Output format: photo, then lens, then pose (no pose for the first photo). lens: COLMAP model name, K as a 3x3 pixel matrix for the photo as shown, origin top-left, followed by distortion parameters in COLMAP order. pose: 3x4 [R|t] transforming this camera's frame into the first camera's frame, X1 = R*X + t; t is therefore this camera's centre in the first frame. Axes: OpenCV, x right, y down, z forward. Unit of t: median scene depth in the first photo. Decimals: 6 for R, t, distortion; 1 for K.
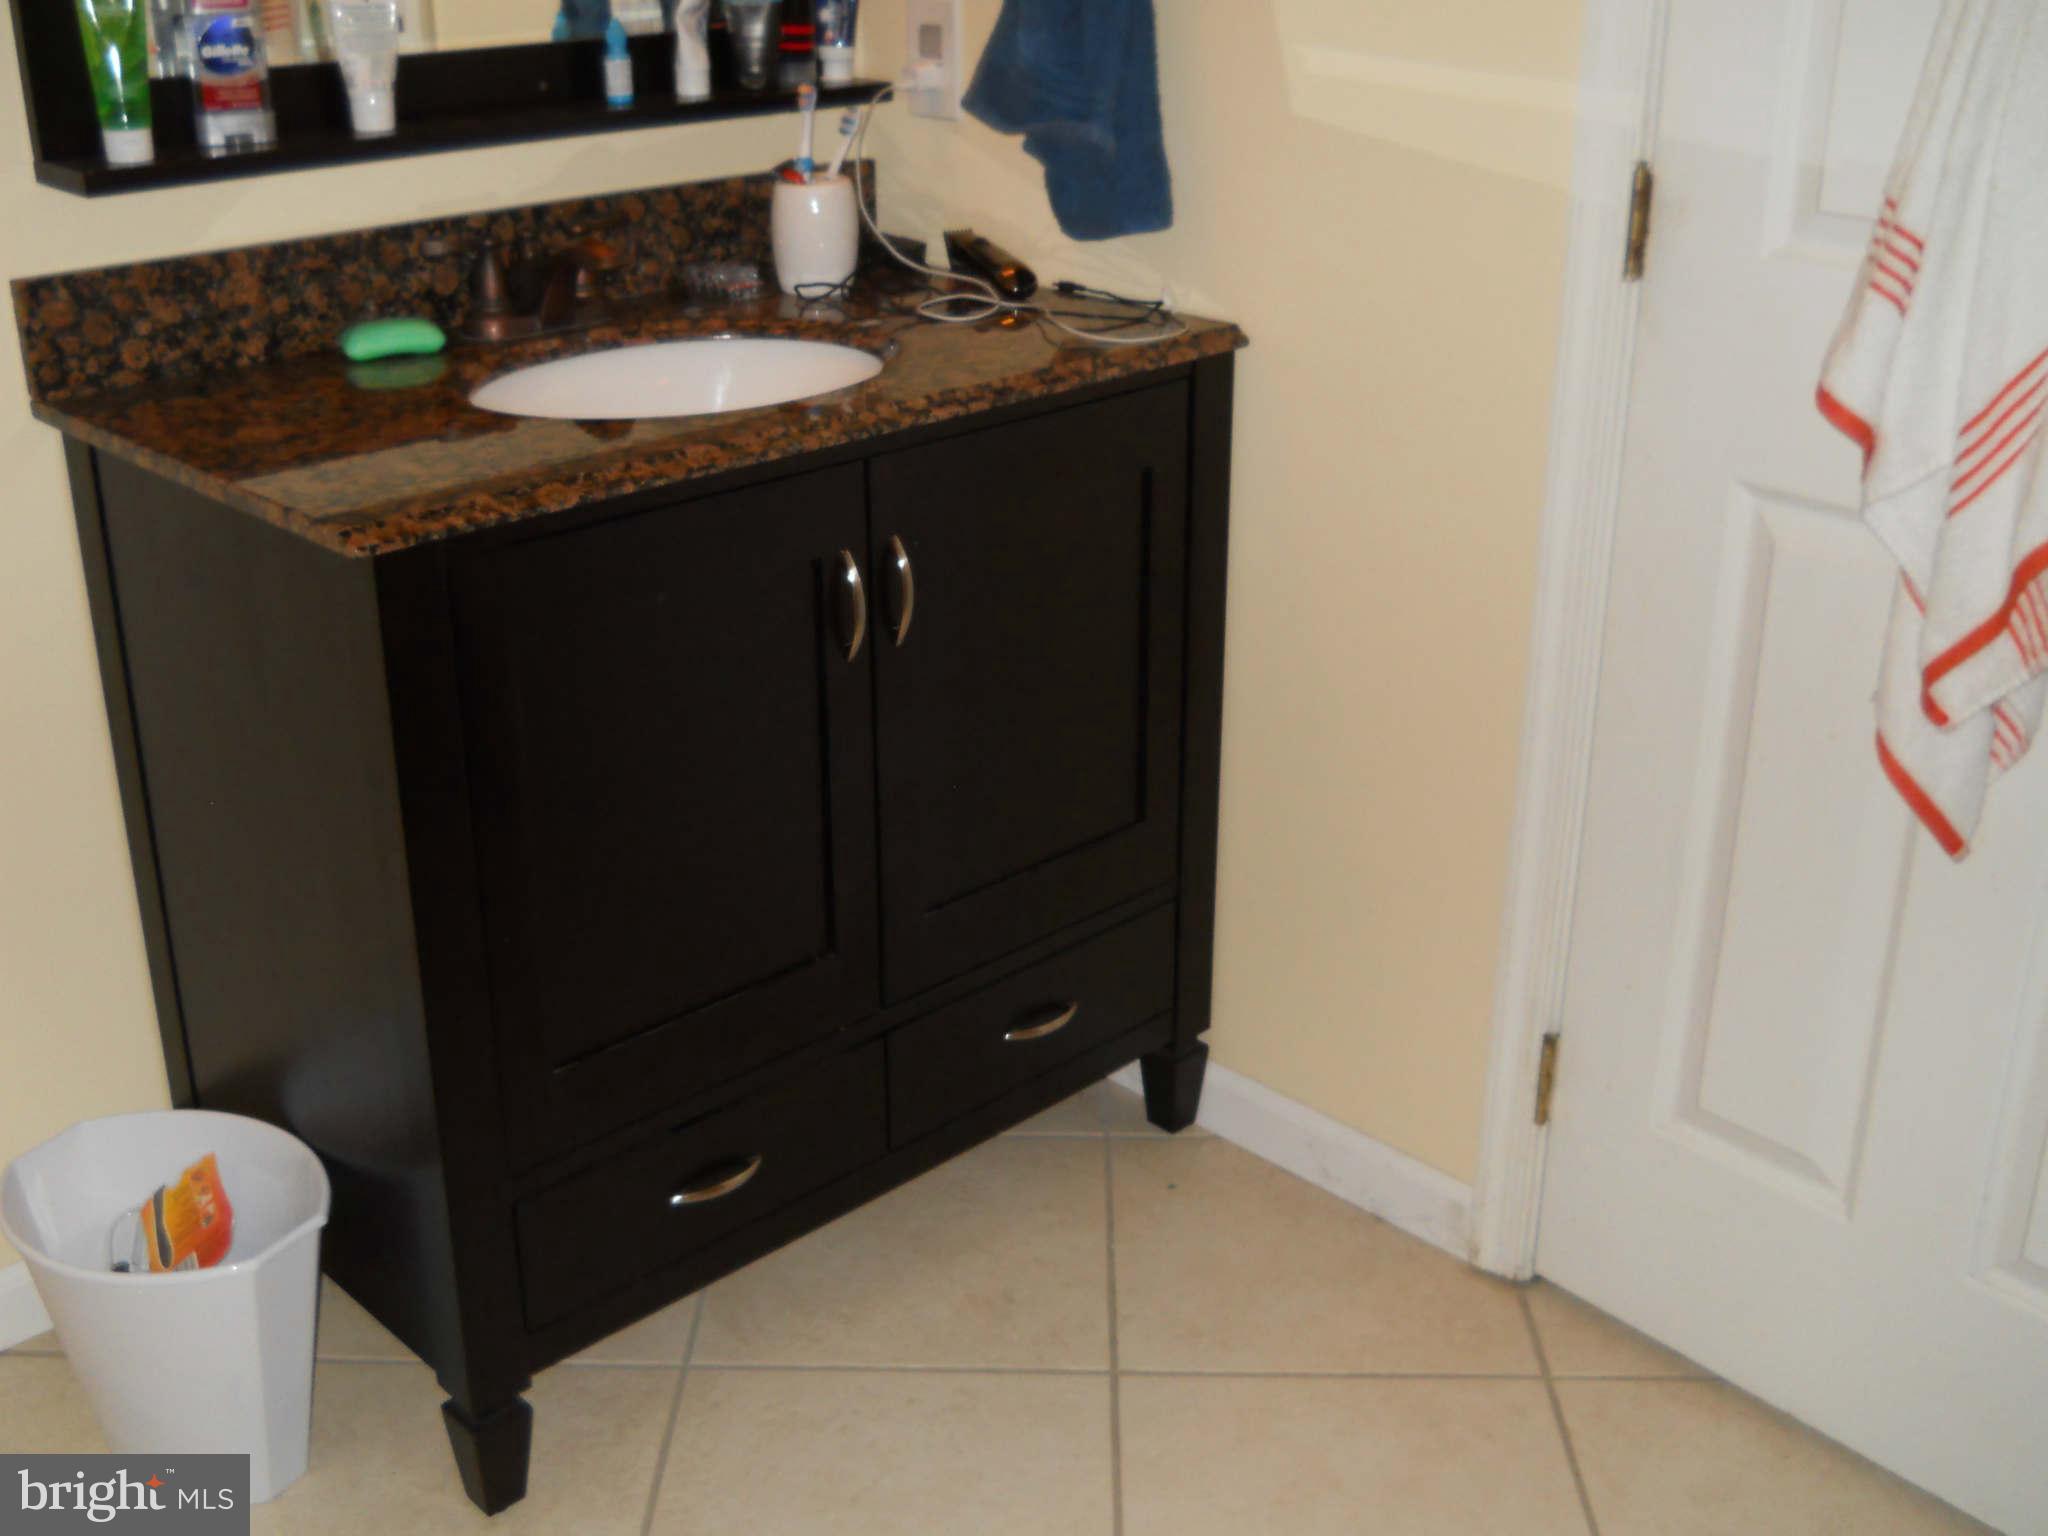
lens RADIAL K [[2360.7, 0, 1023.1], [0, 2360.7, 776.0], [0, 0, 1]] dist [0.009275, 0.000000]
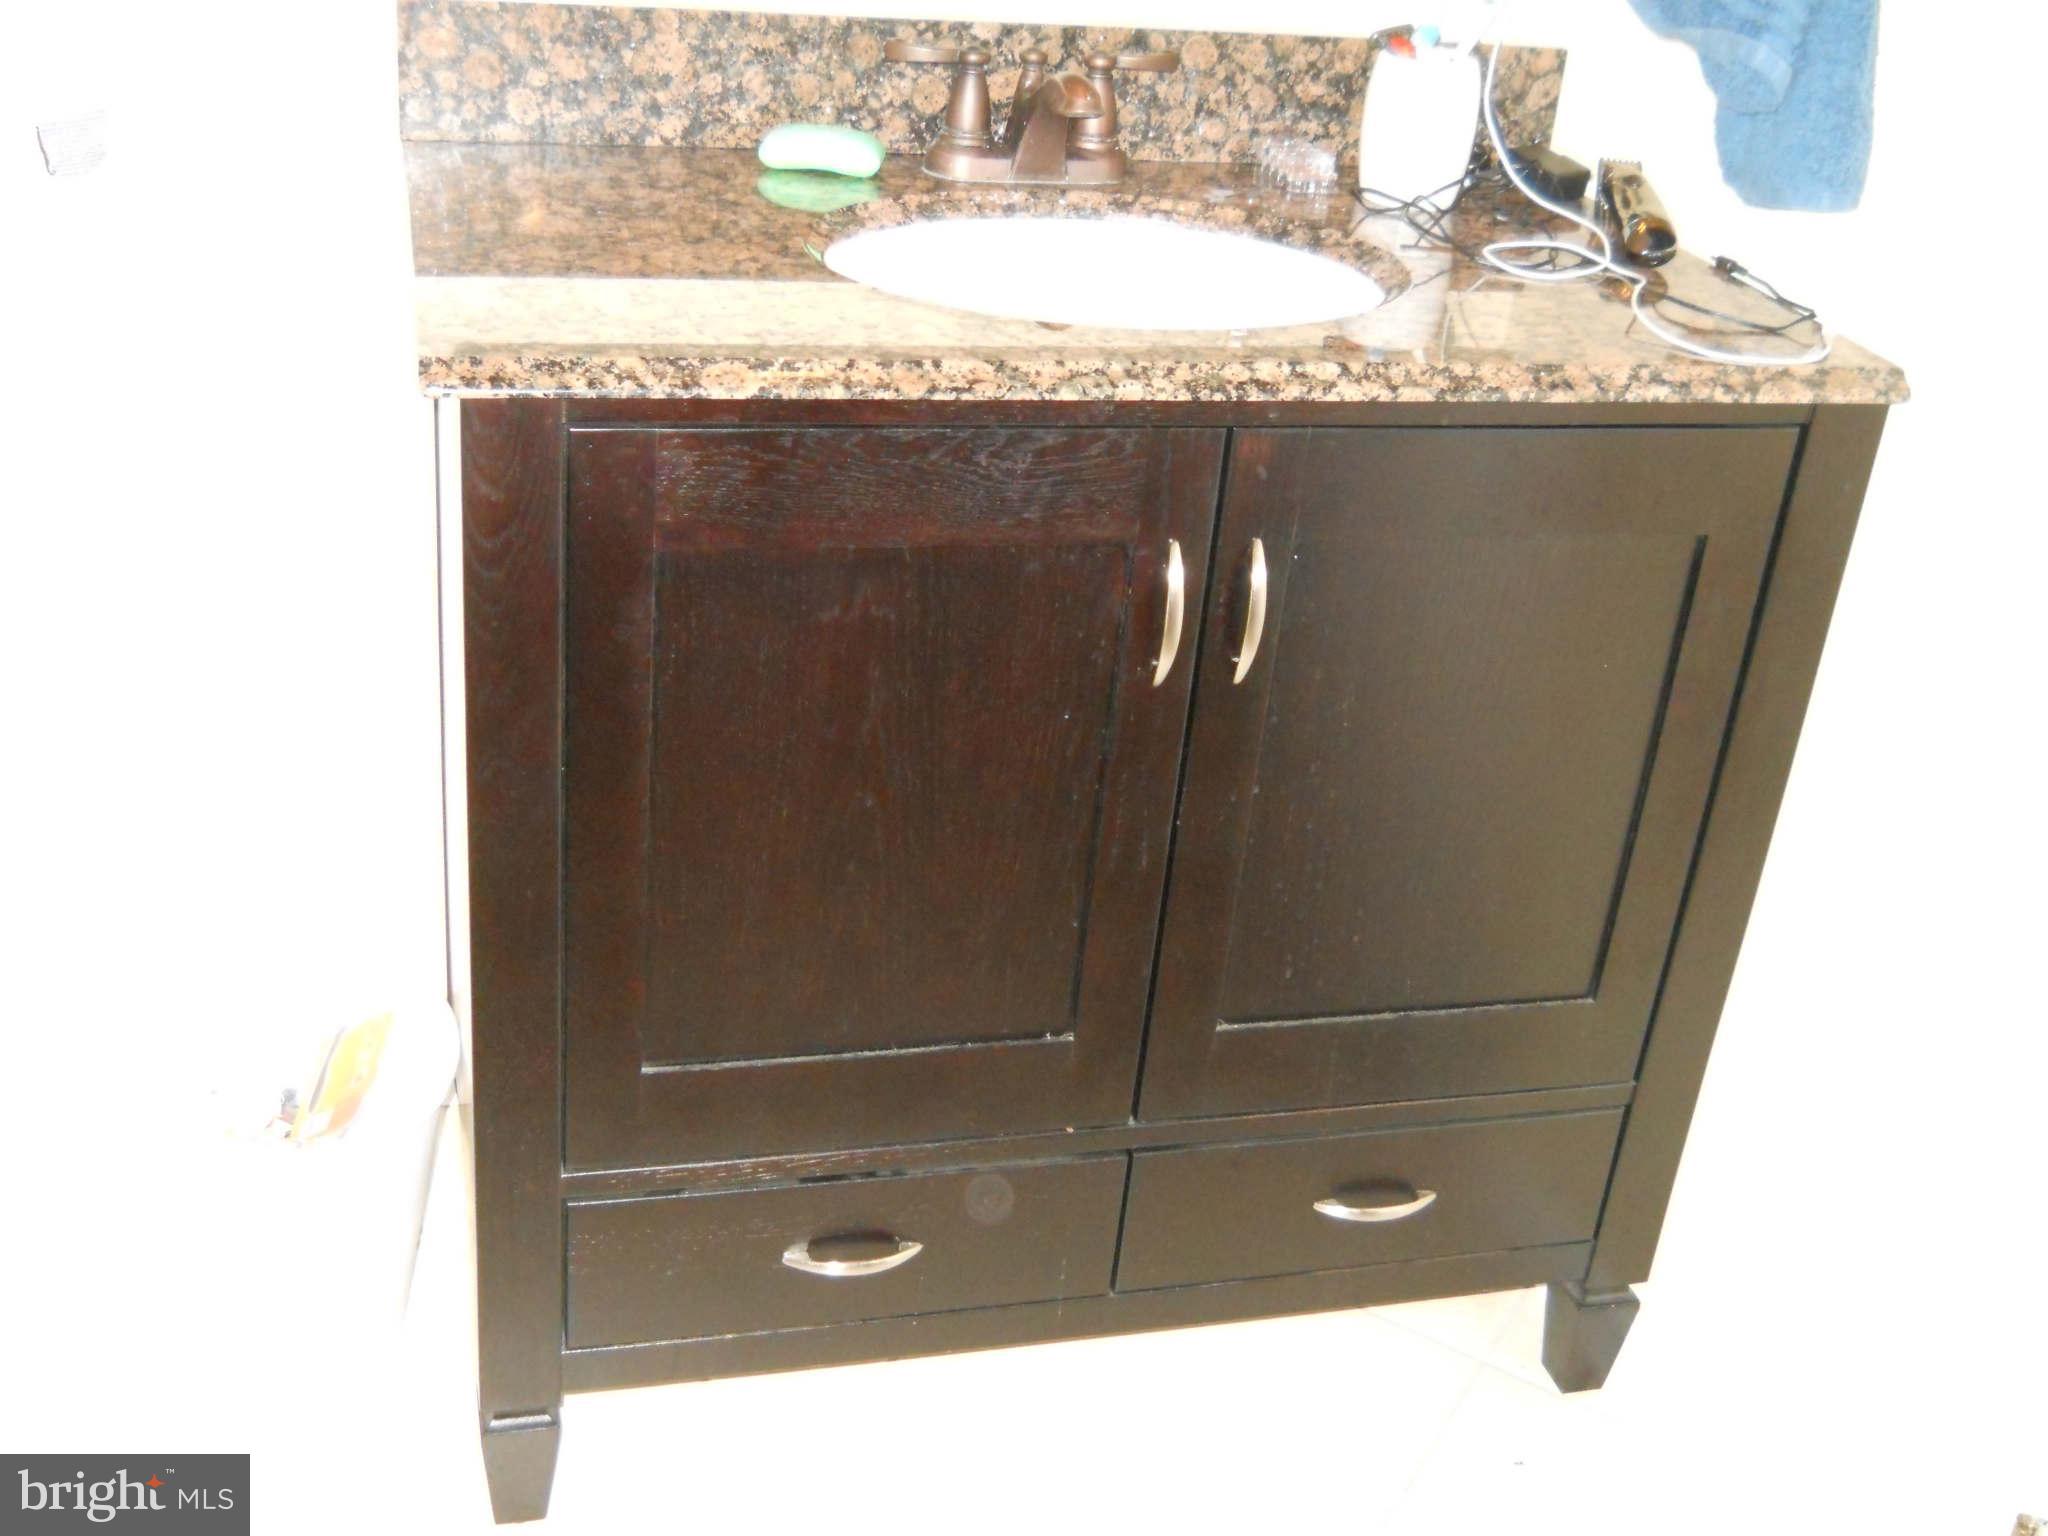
lens RADIAL K [[2360.7, 0, 1025.9], [0, 2360.7, 756.3], [0, 0, 1]] dist [0.009275, 0.000000]
pose [[0.870850, 0.293819, -0.394069, 0.183925], [-0.275550, 0.955685, 0.103625, -0.089225], [0.407053, 0.018344, 0.913221, 0.285339]]
